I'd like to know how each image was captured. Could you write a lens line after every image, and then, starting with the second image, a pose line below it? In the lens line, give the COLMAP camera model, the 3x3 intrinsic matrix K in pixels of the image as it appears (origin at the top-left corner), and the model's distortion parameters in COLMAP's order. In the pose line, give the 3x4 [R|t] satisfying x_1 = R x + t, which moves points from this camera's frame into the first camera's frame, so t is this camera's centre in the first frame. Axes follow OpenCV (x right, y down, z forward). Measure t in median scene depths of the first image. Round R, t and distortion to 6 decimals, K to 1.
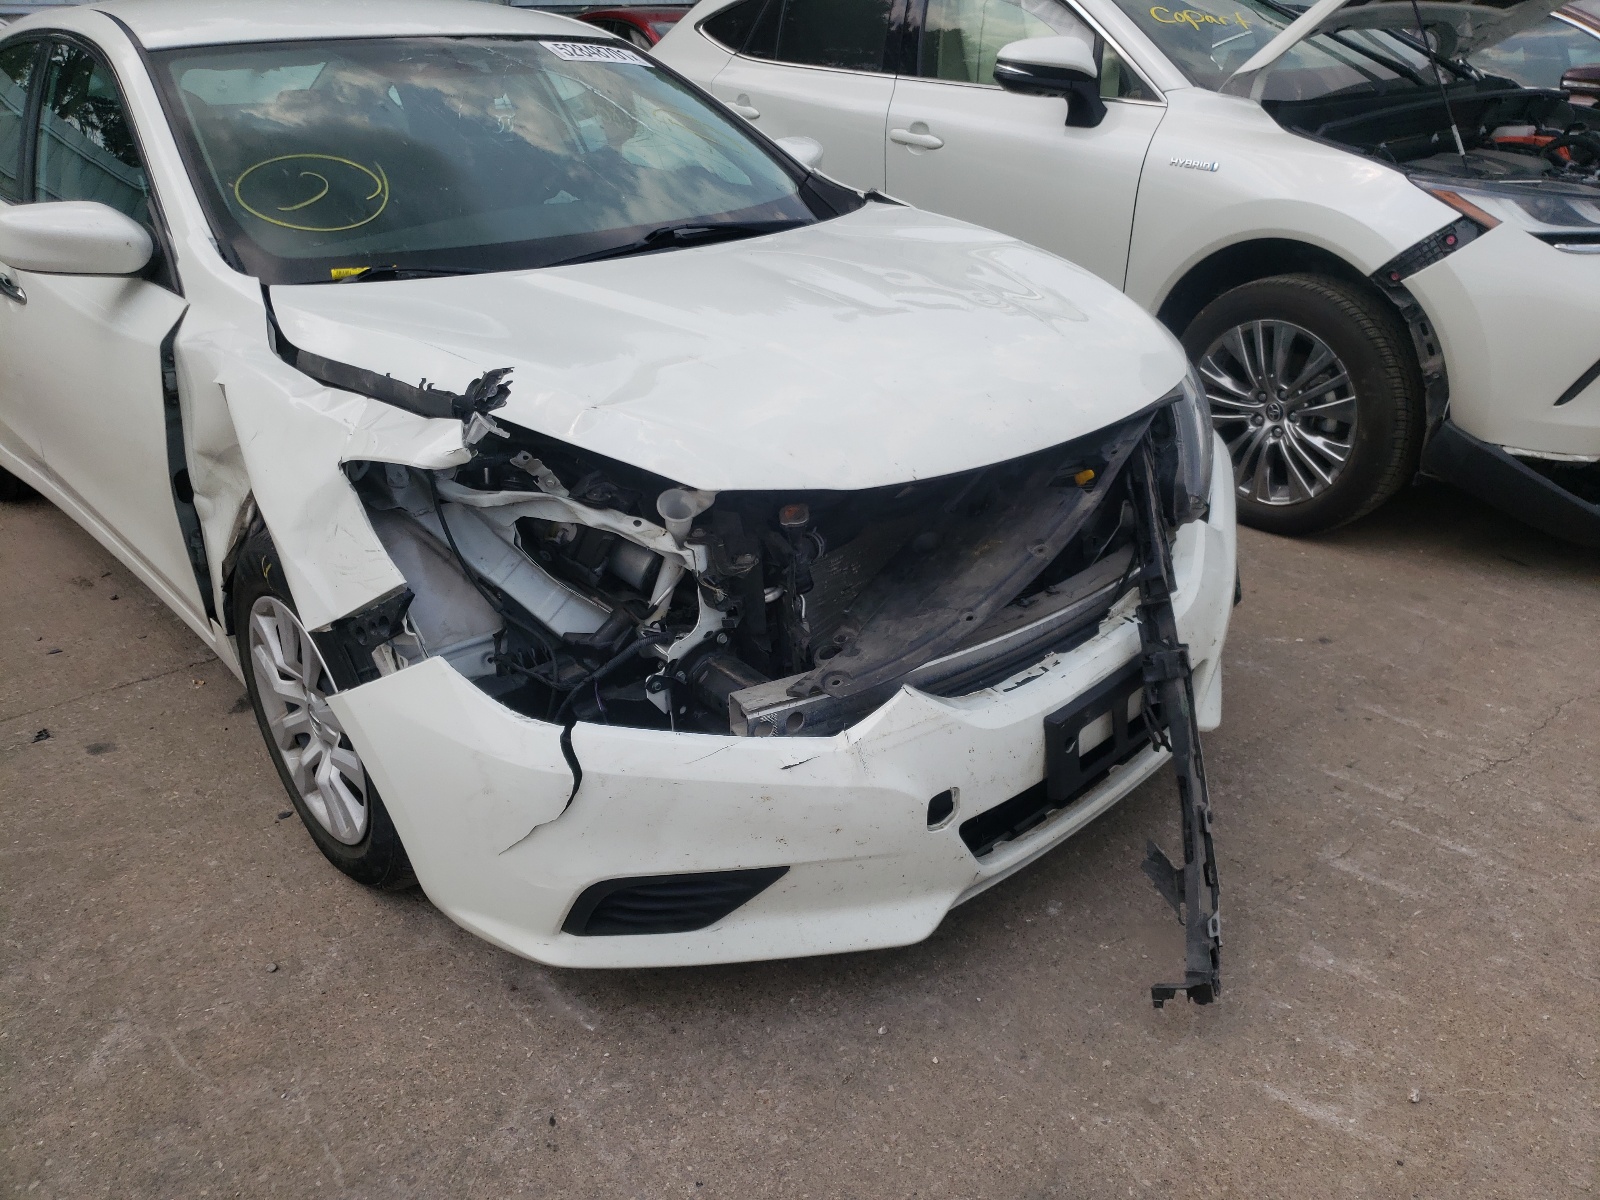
lens RADIAL K [[1402.3, 0, 800.0], [0, 1402.3, 600.0], [0, 0, 1]] dist [0.025310, 0.004701]
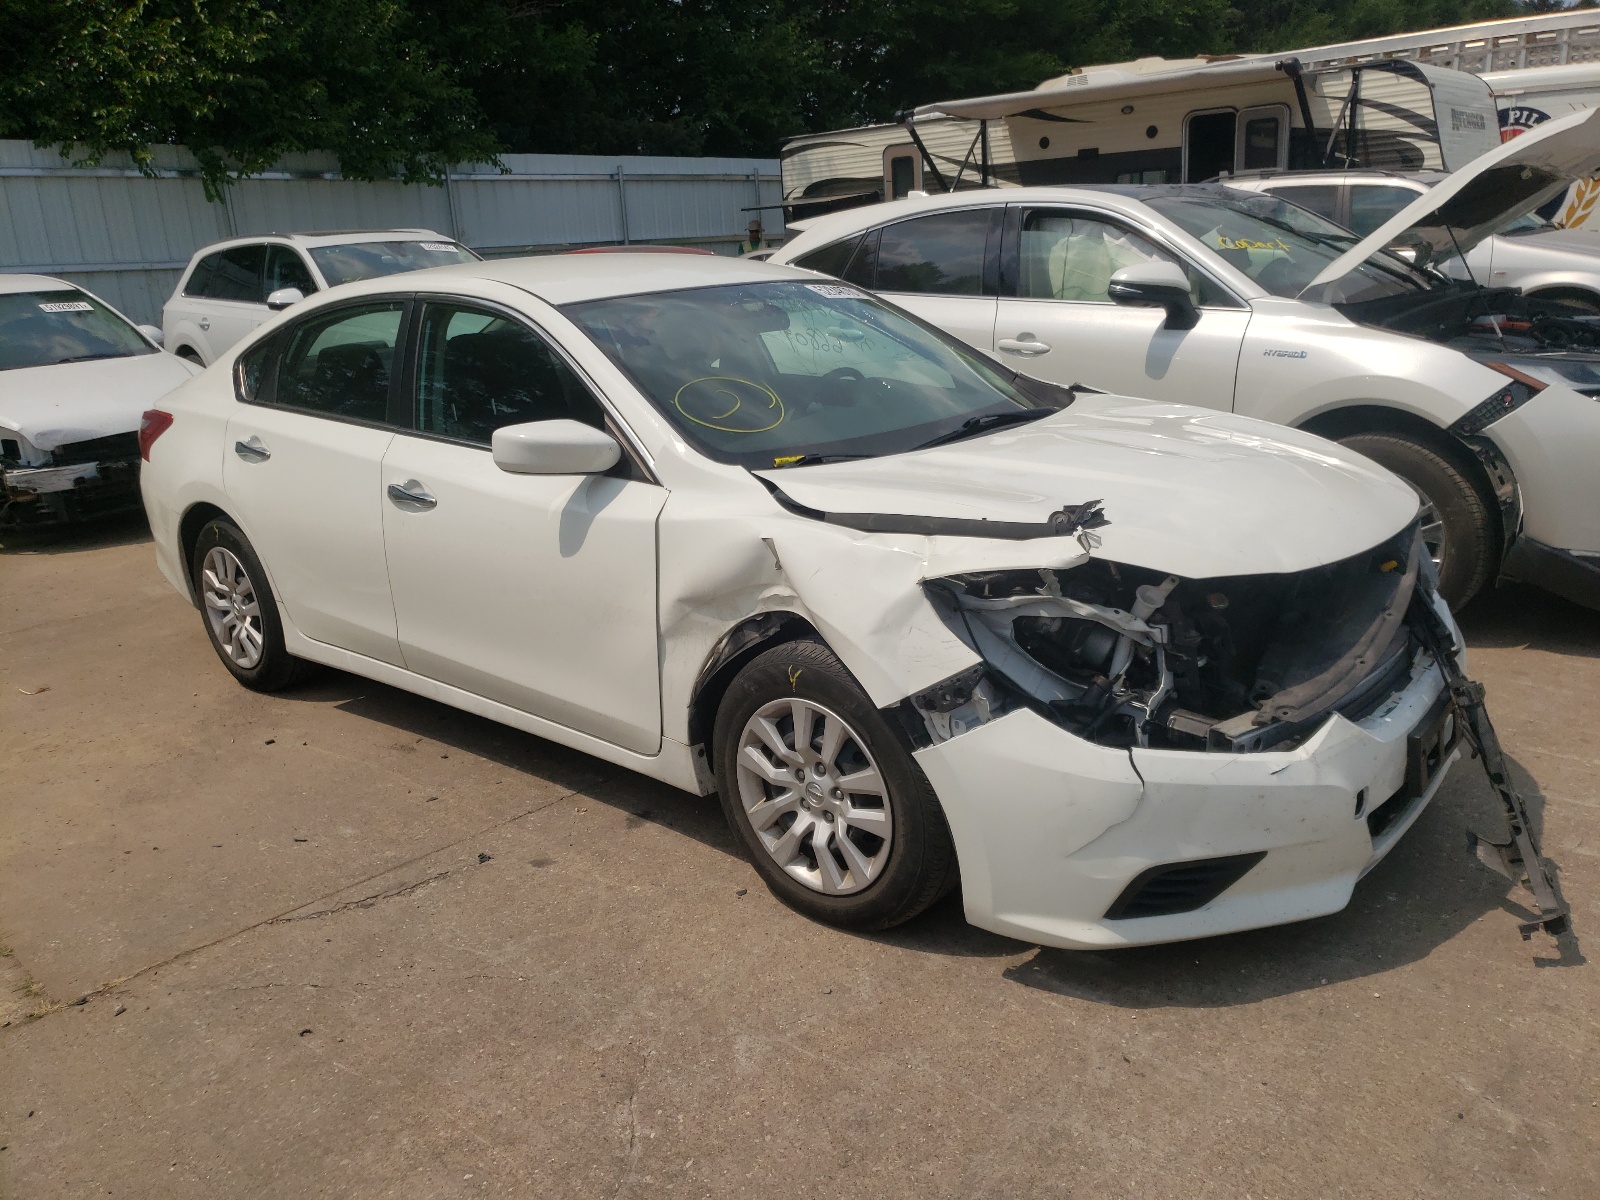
lens RADIAL K [[1377.7, 0, 830.7], [0, 1377.7, 601.0], [0, 0, 1]] dist [0.047268, -0.002091]
pose [[0.990469, -0.064693, 0.121601, -0.531358], [0.081204, 0.987356, -0.136143, 0.091319], [-0.111256, 0.144720, 0.983198, -0.287544]]
